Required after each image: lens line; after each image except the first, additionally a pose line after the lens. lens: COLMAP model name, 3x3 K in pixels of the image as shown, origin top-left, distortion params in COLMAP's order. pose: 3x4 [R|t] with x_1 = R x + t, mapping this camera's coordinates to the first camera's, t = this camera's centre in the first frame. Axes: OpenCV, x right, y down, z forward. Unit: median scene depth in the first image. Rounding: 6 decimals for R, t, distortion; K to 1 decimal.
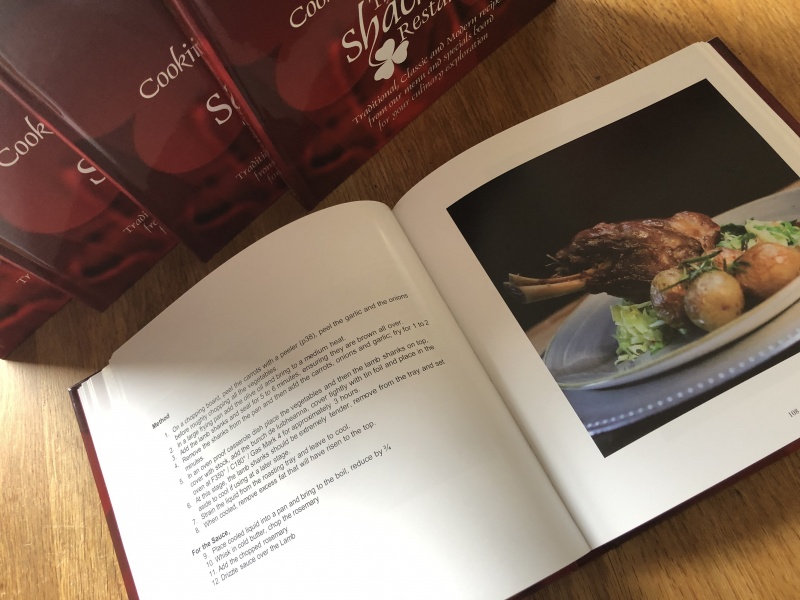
lens RADIAL K [[661.1, 0, 394.3], [0, 661.1, 293.6], [0, 0, 1]] dist [0.003442, 0.002505]
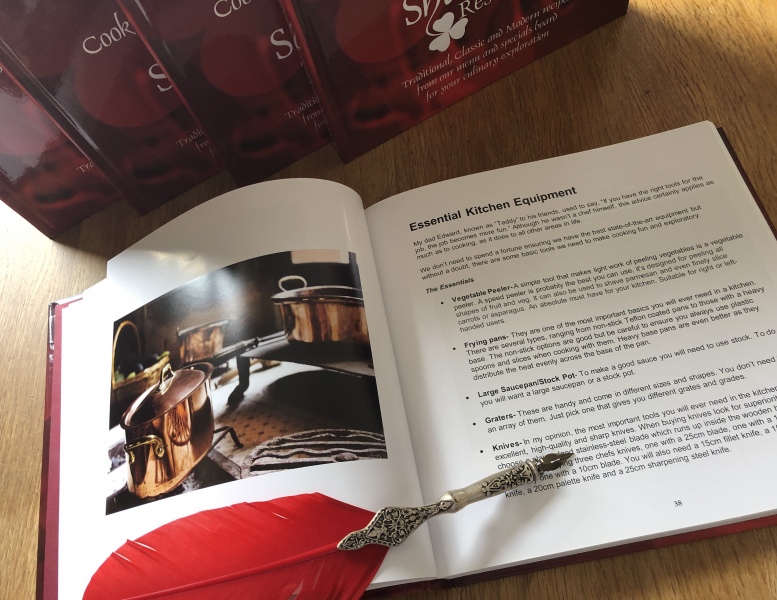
lens RADIAL K [[675.9, 0, 367.8], [0, 675.9, 293.7], [0, 0, 1]] dist [-0.009201, 0.026064]
pose [[0.968855, 0.219512, -0.114610, 0.083841], [-0.223702, 0.974339, -0.024914, 0.107754], [0.106200, 0.049776, 0.993098, -0.071091]]
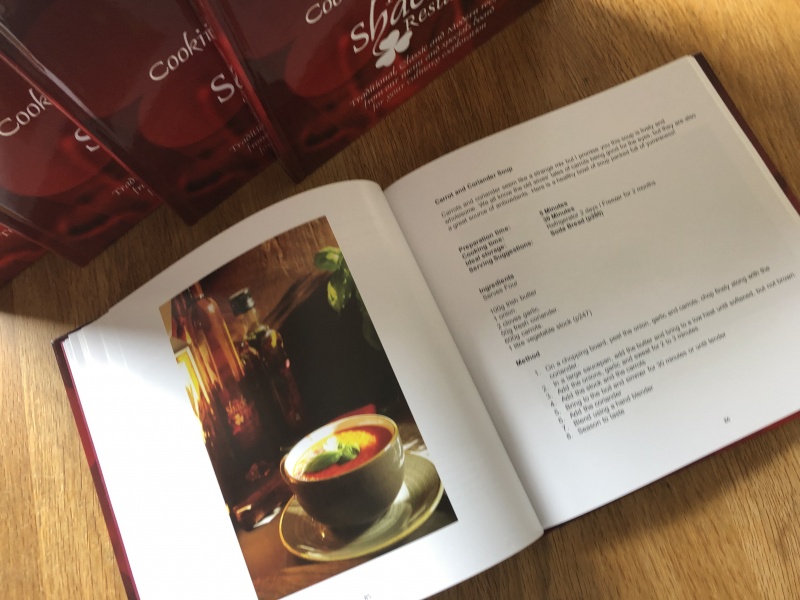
lens RADIAL K [[661.1, 0, 395.2], [0, 661.1, 283.9], [0, 0, 1]] dist [0.003442, 0.002505]
pose [[0.993179, 0.072595, 0.091246, -0.066766], [-0.081764, 0.991508, 0.101126, -0.096163], [-0.083130, -0.107897, 0.990680, -0.041114]]
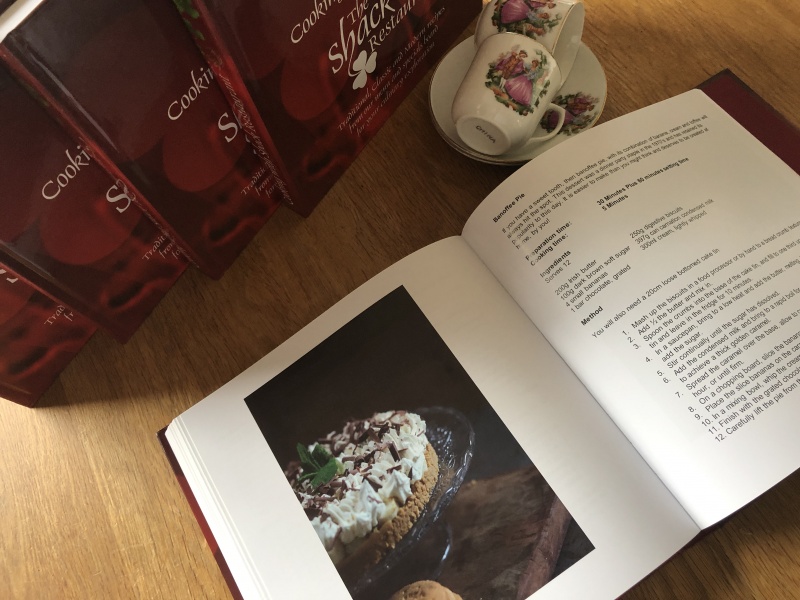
lens RADIAL K [[661.1, 0, 400.6], [0, 661.1, 292.6], [0, 0, 1]] dist [0.003442, 0.002505]
pose [[0.975137, -0.173780, 0.137506, -0.162831], [0.184001, 0.980748, -0.065395, 0.106504], [-0.123494, 0.089070, 0.988340, -0.098812]]
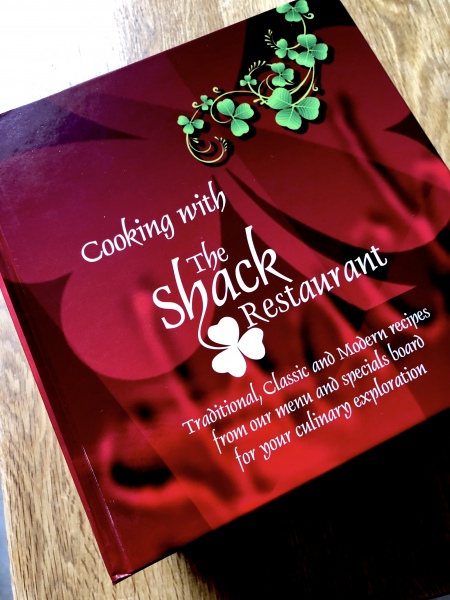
lens RADIAL K [[495.8, 0, 226.6], [0, 495.8, 297.2], [0, 0, 1]] dist [0.003442, 0.002505]
pose [[0.757890, -0.324452, -0.565980, 0.331167], [-0.441067, 0.384403, -0.810983, 0.107002], [0.480689, 0.864272, 0.148230, 0.826271]]
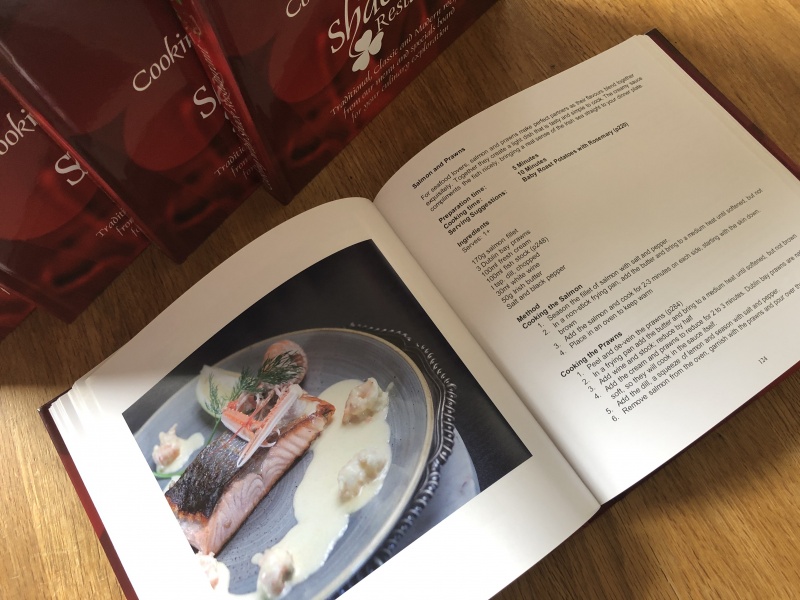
lens RADIAL K [[661.1, 0, 402.8], [0, 661.1, 292.2], [0, 0, 1]] dist [0.003442, 0.002505]
pose [[0.983976, -0.070727, 0.163672, -0.139648], [0.071378, 0.997448, 0.001905, 0.017113], [-0.163389, 0.009809, 0.986513, -0.005887]]
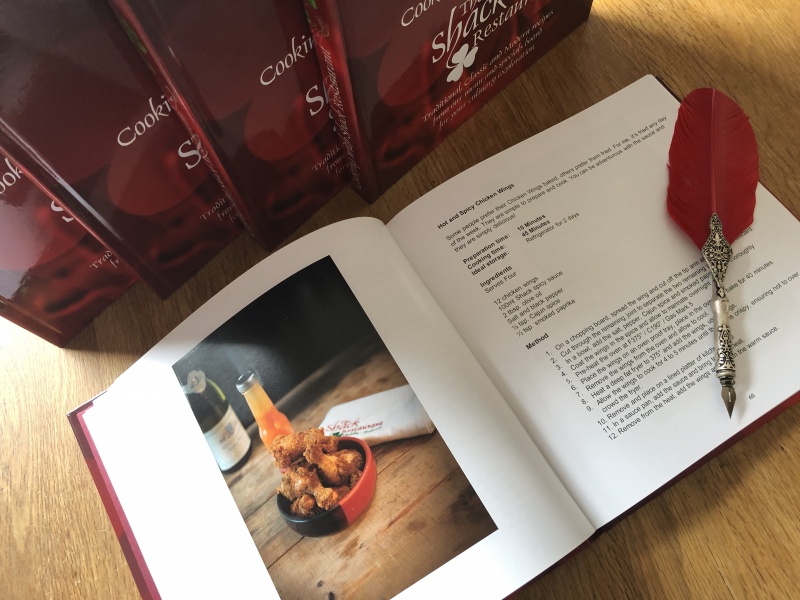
lens RADIAL K [[661.1, 0, 407.7], [0, 661.1, 292.4], [0, 0, 1]] dist [0.003442, 0.002505]
pose [[0.991926, 0.001657, 0.126806, -0.223580], [0.002553, 0.999451, -0.033036, 0.055889], [-0.126791, 0.033093, 0.991377, -0.050473]]
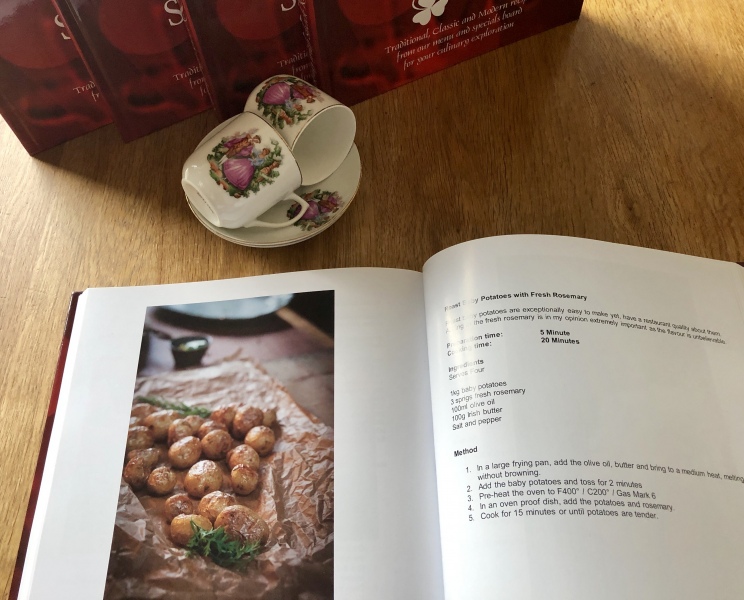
lens RADIAL K [[740.9, 0, 365.7], [0, 740.9, 258.8], [0, 0, 1]] dist [-0.002935, 0.000000]
pose [[0.952802, 0.302325, -0.027690, 0.056761], [-0.303215, 0.943120, -0.136331, 0.293885], [-0.015101, 0.138293, 0.990276, -0.280677]]
